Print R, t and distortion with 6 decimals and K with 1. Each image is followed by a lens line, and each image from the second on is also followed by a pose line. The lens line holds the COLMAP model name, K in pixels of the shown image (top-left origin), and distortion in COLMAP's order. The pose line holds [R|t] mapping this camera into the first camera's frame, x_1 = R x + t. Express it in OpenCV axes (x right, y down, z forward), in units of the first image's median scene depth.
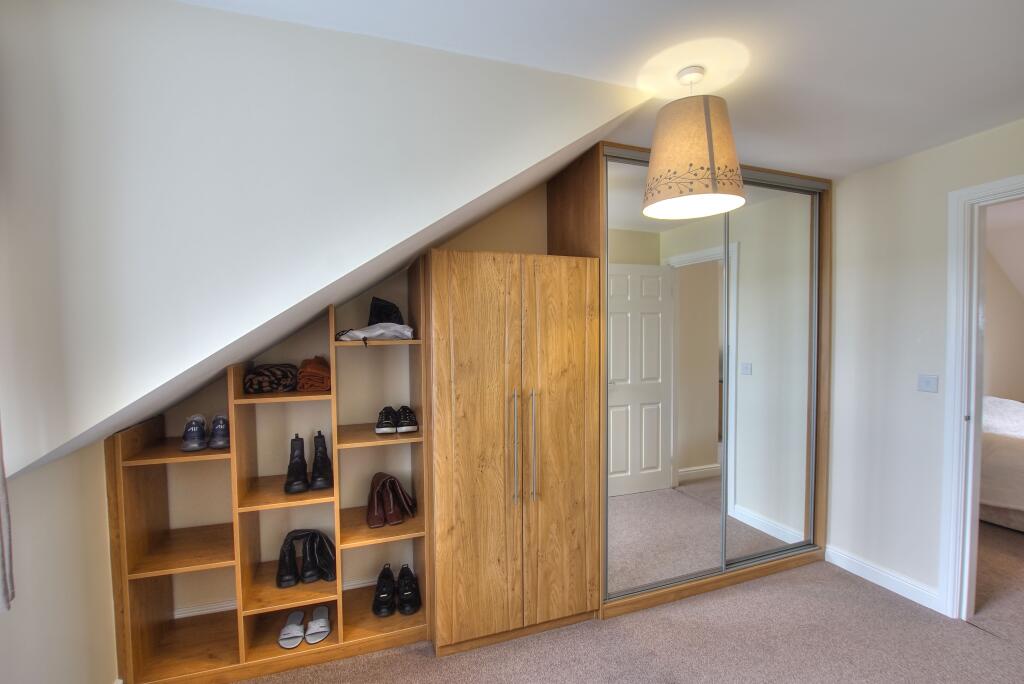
lens RADIAL K [[453.7, 0, 510.2], [0, 453.7, 349.9], [0, 0, 1]] dist [-0.002773, -0.000219]
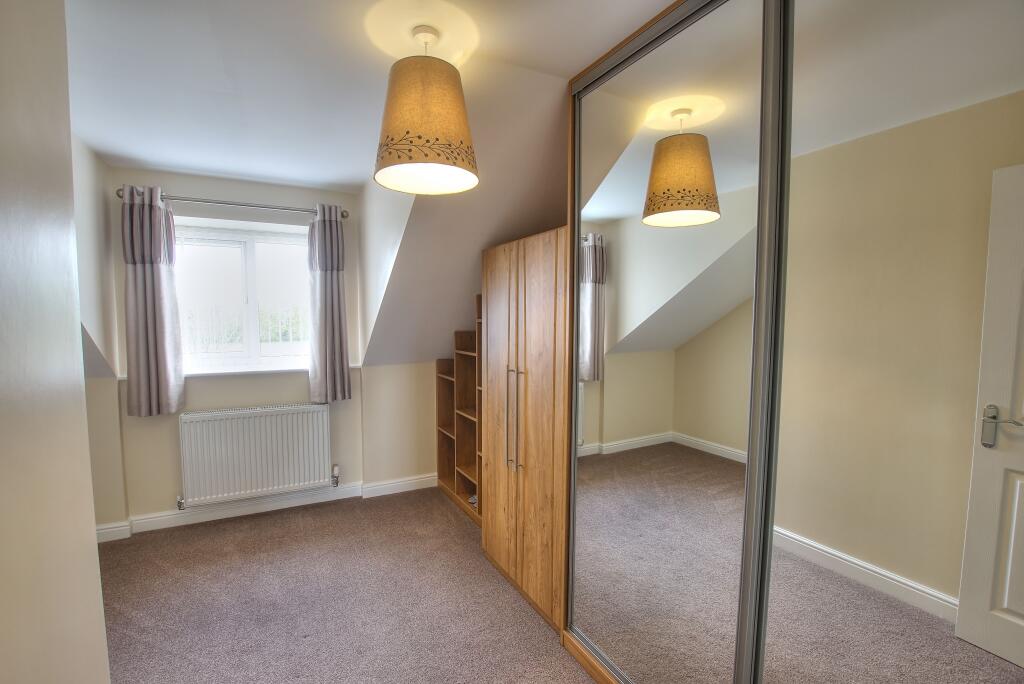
lens RADIAL K [[453.7, 0, 510.2], [0, 453.7, 349.9], [0, 0, 1]] dist [-0.002773, -0.000219]
pose [[0.155663, 0.074440, -0.985001, 1.048088], [-0.040537, 0.996798, 0.068926, -0.025954], [0.986978, 0.029200, 0.158182, 0.781825]]
